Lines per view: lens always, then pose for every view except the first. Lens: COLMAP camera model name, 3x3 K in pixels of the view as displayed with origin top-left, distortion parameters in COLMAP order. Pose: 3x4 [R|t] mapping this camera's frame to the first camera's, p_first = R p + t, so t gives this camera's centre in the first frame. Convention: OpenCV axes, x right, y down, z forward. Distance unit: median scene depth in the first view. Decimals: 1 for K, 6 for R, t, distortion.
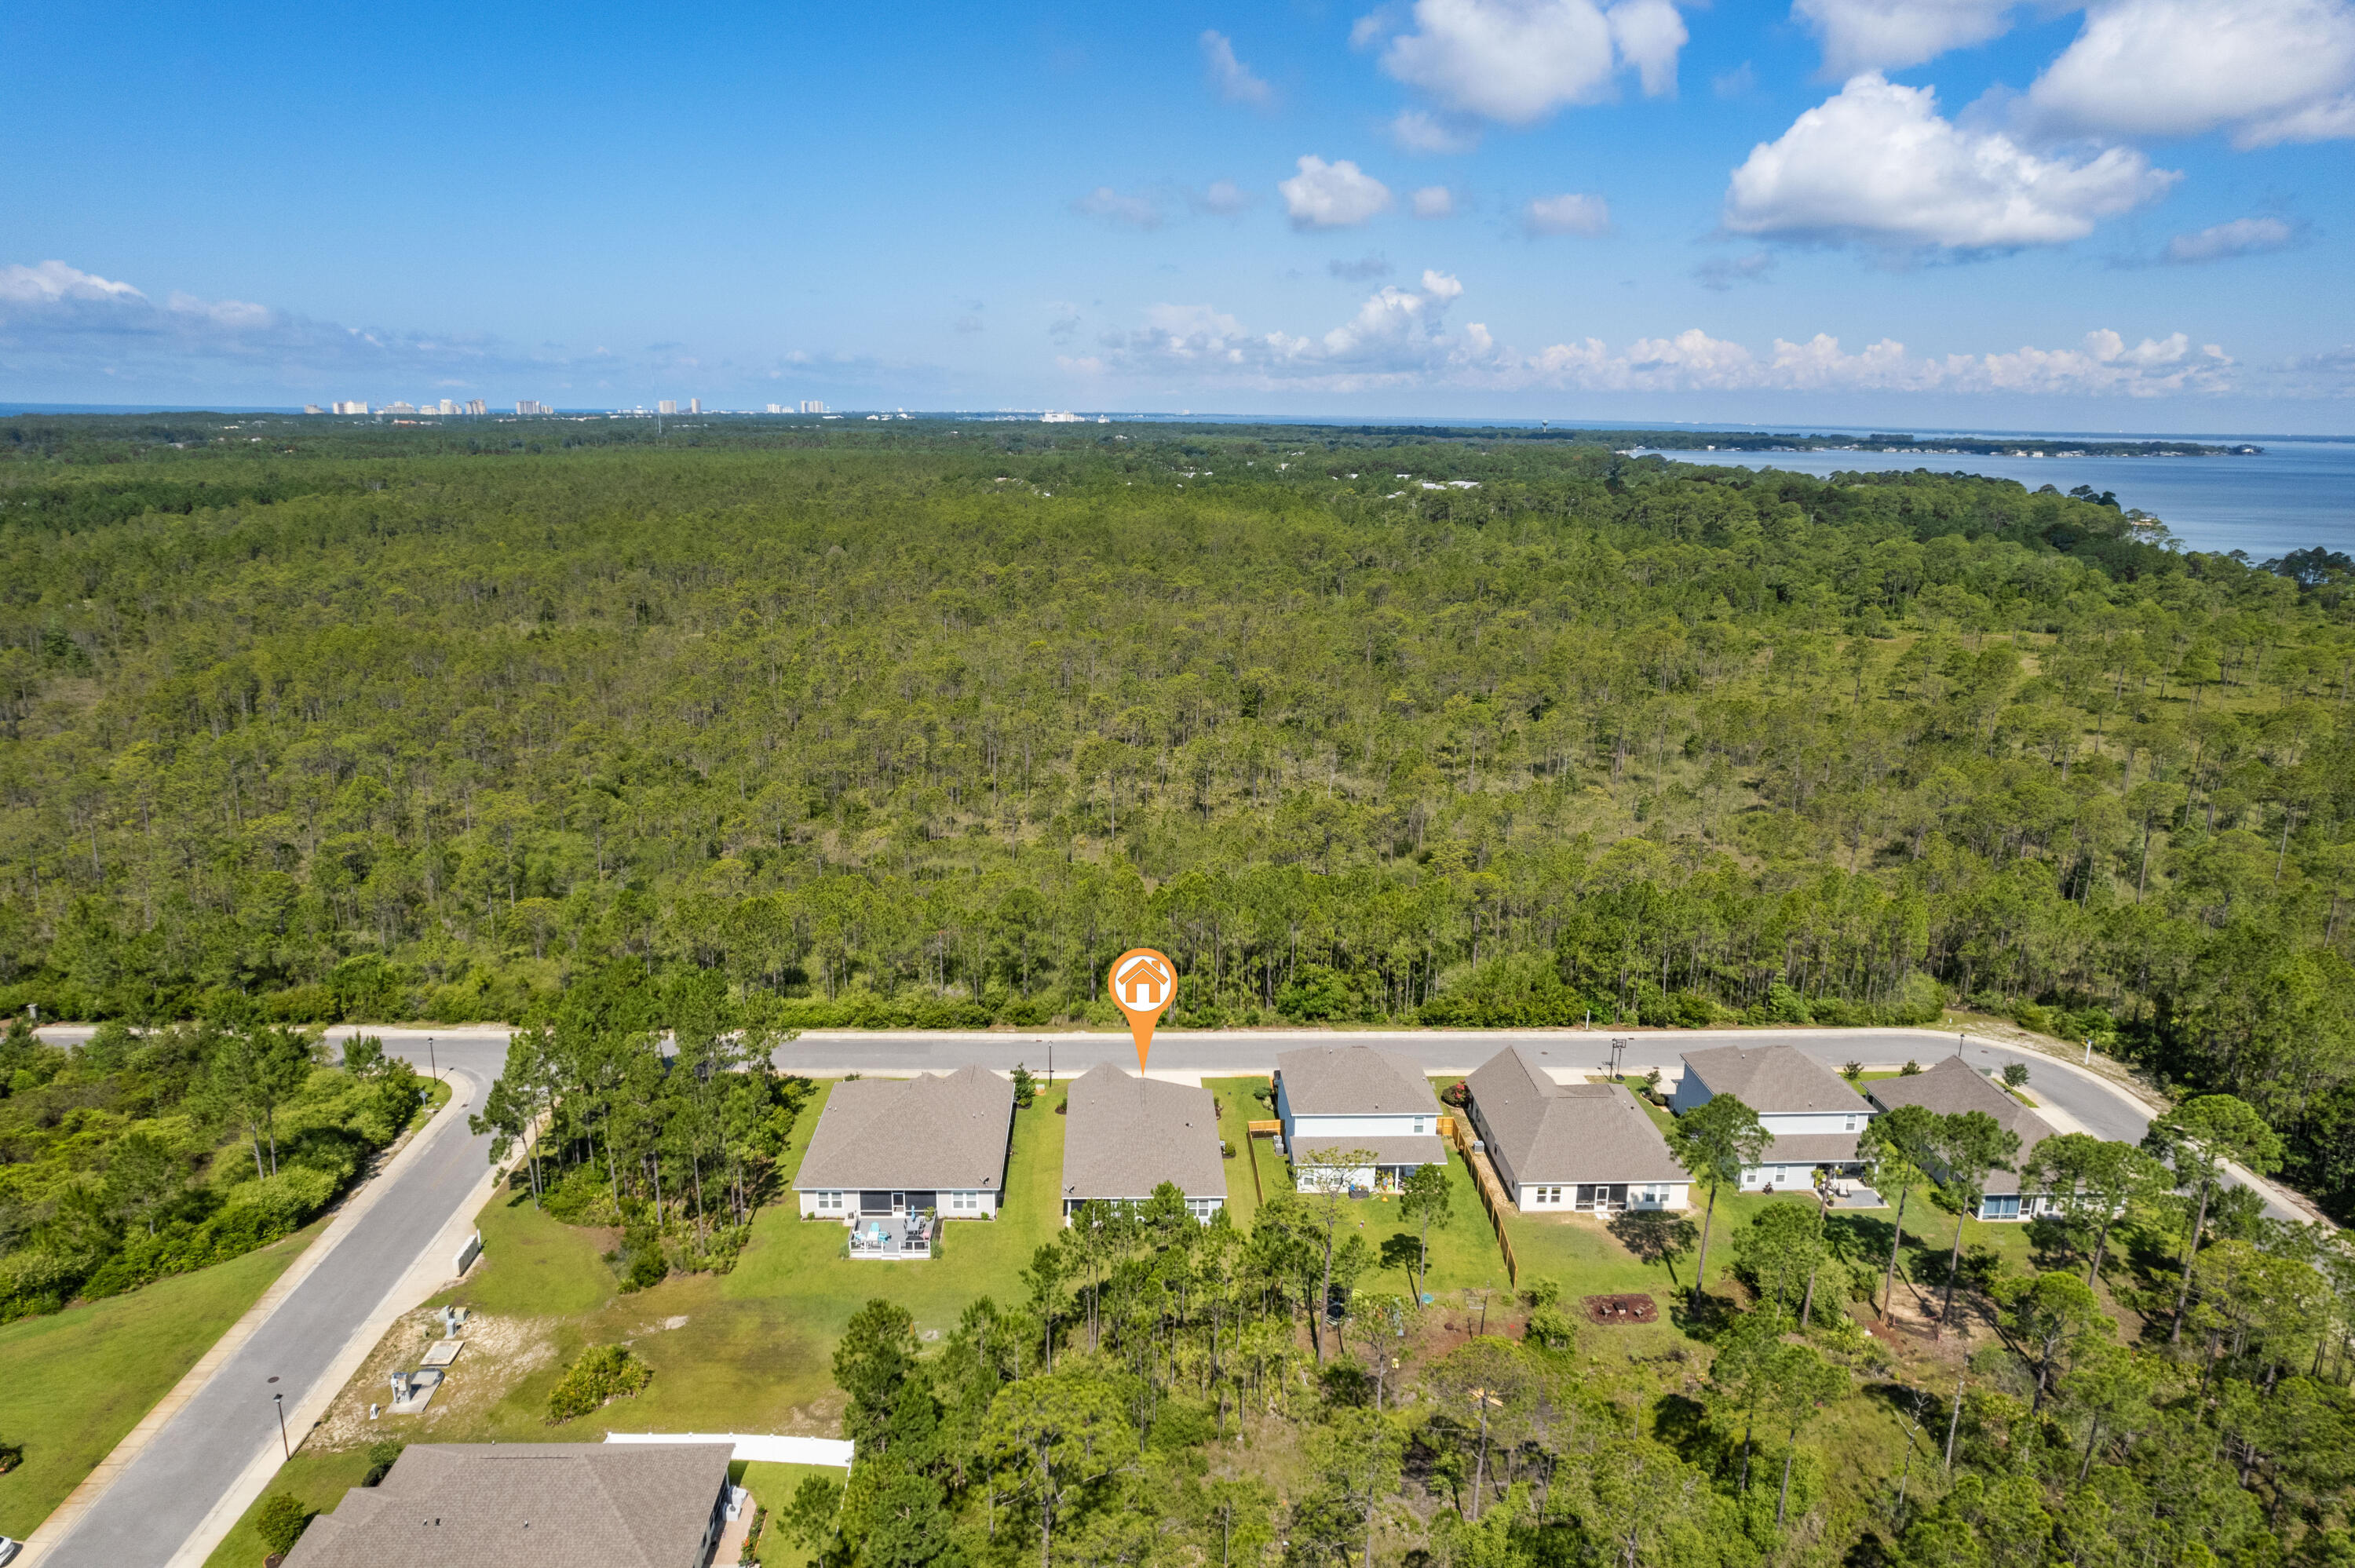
lens RADIAL K [[1507.5, 0, 1177.5], [0, 1507.5, 784.0], [0, 0, 1]] dist [-0.070324, 0.056958]
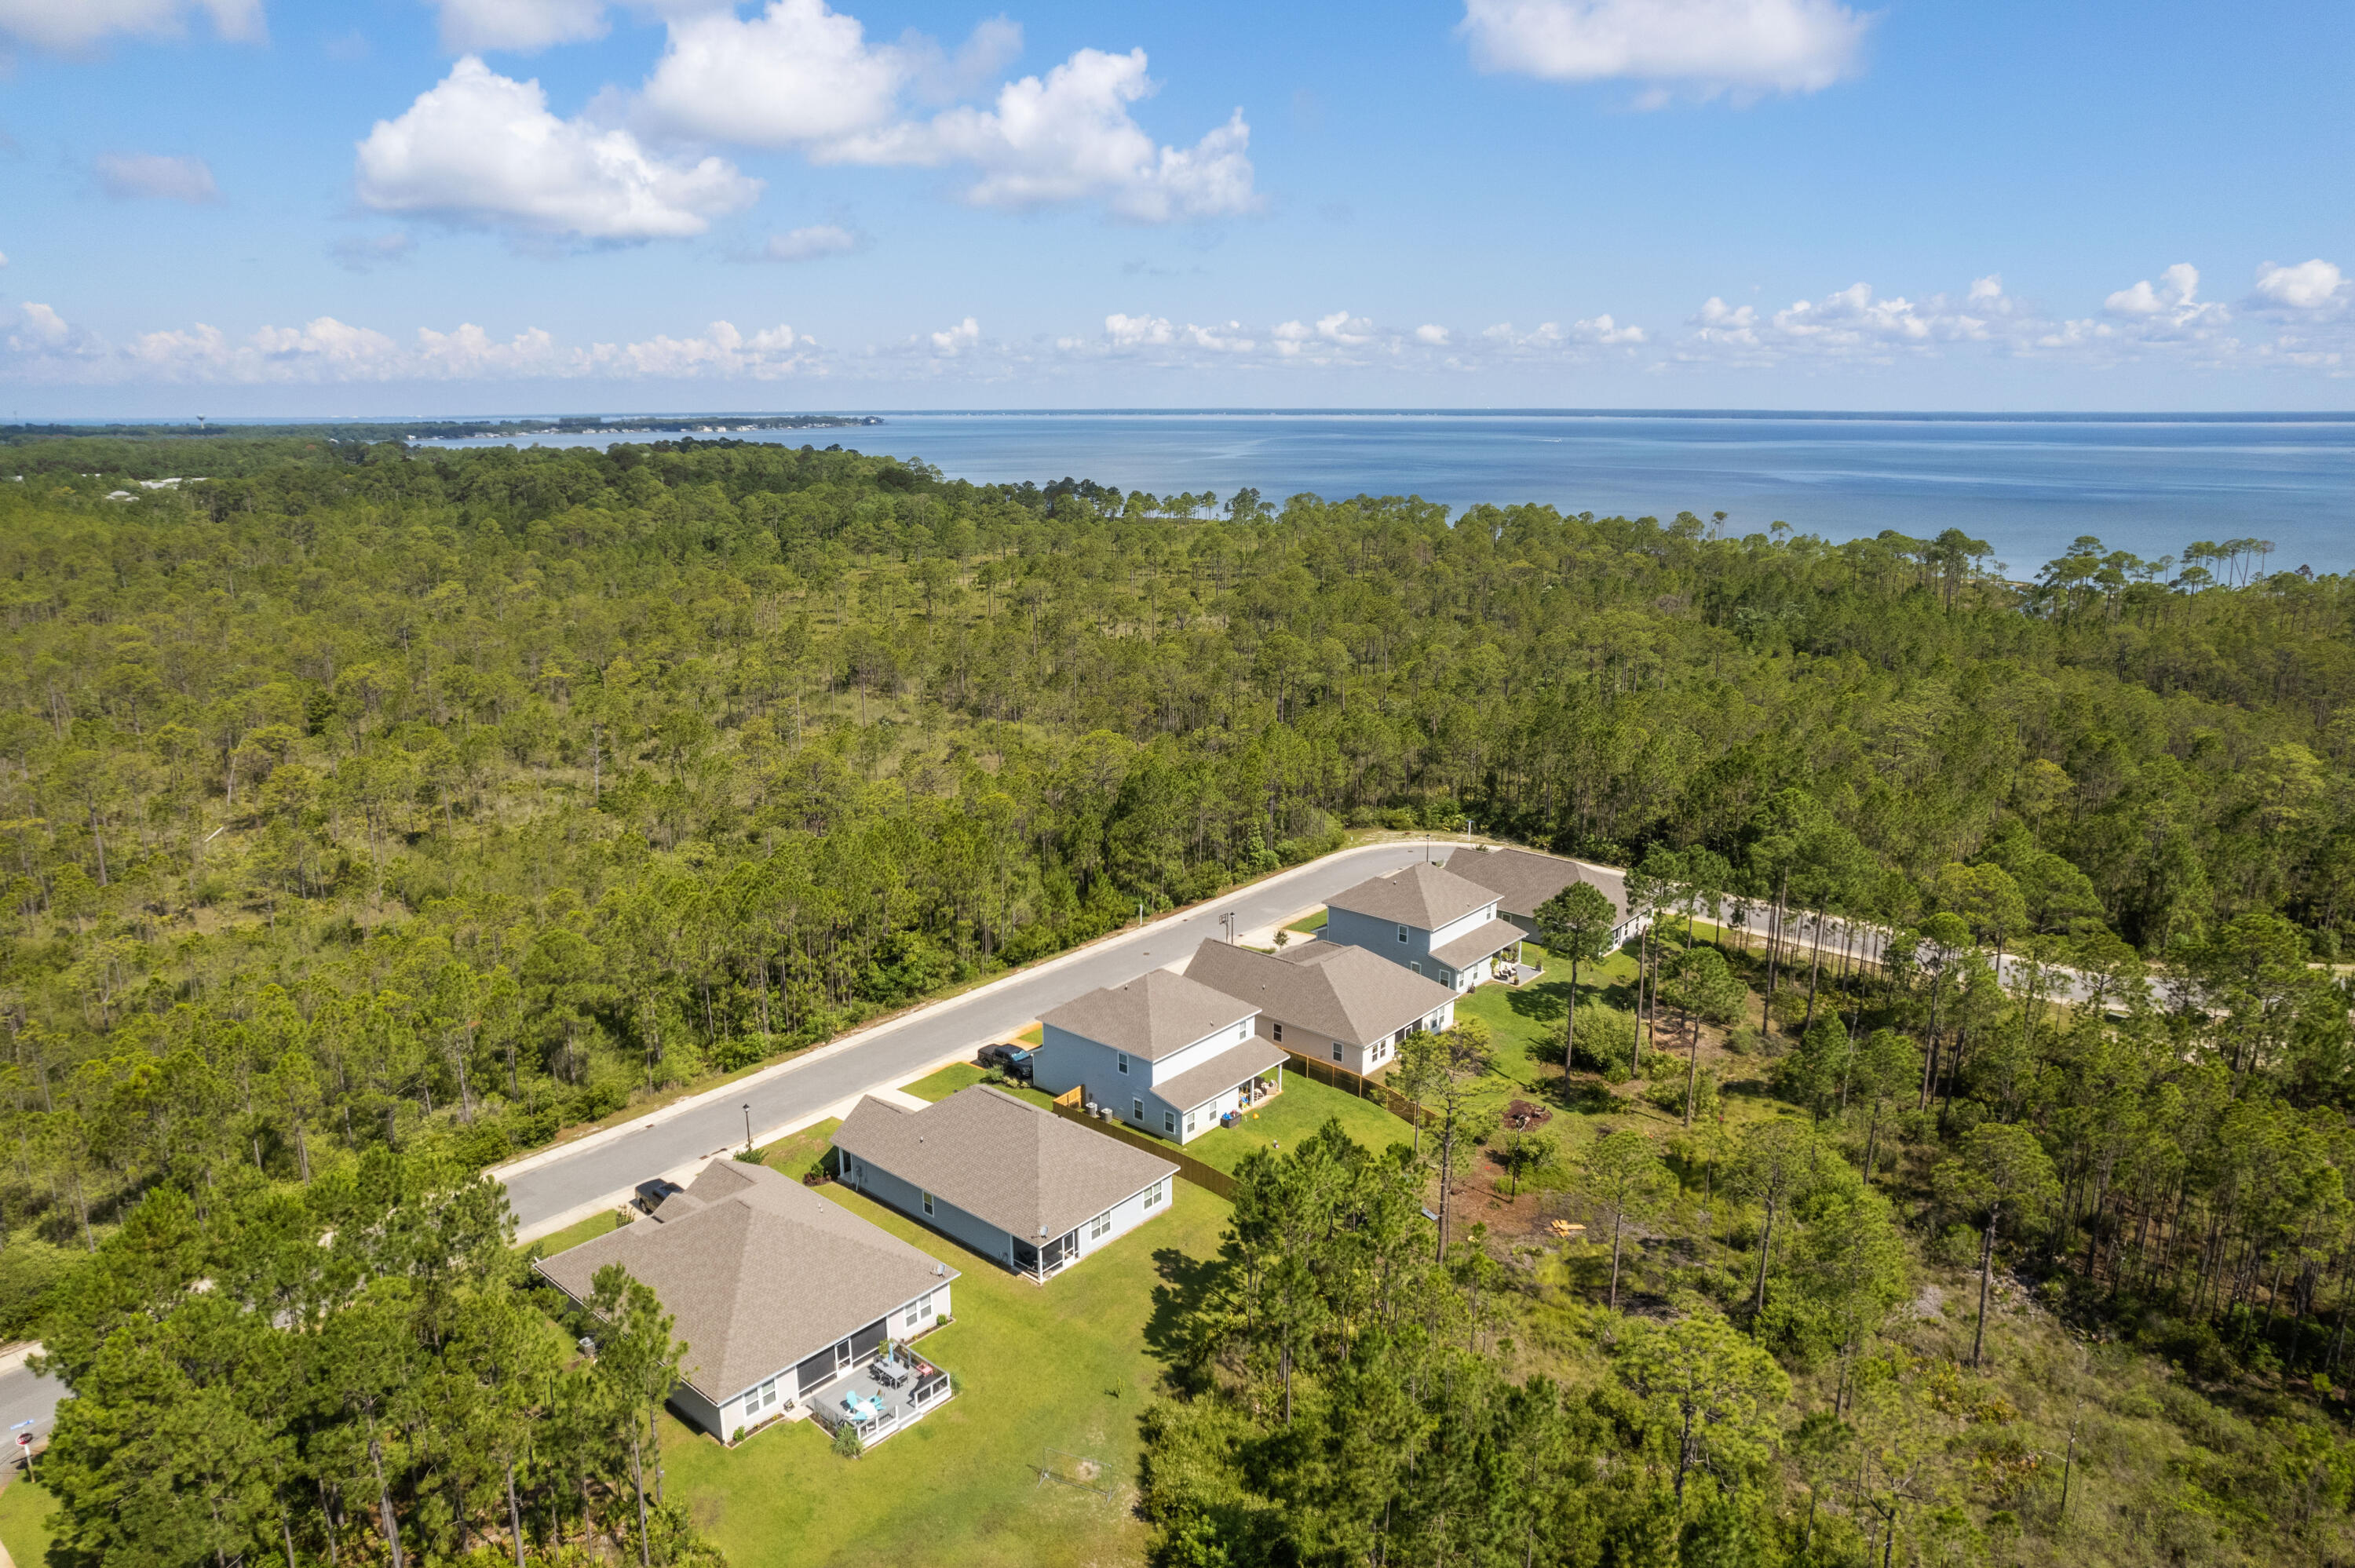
lens RADIAL K [[1507.5, 0, 1177.5], [0, 1507.5, 784.0], [0, 0, 1]] dist [-0.070324, 0.056958]
pose [[0.683157, -0.192965, 0.704316, -0.378239], [0.187199, 0.978505, 0.086511, -0.005879], [-0.705870, 0.072747, 0.704596, 0.285840]]
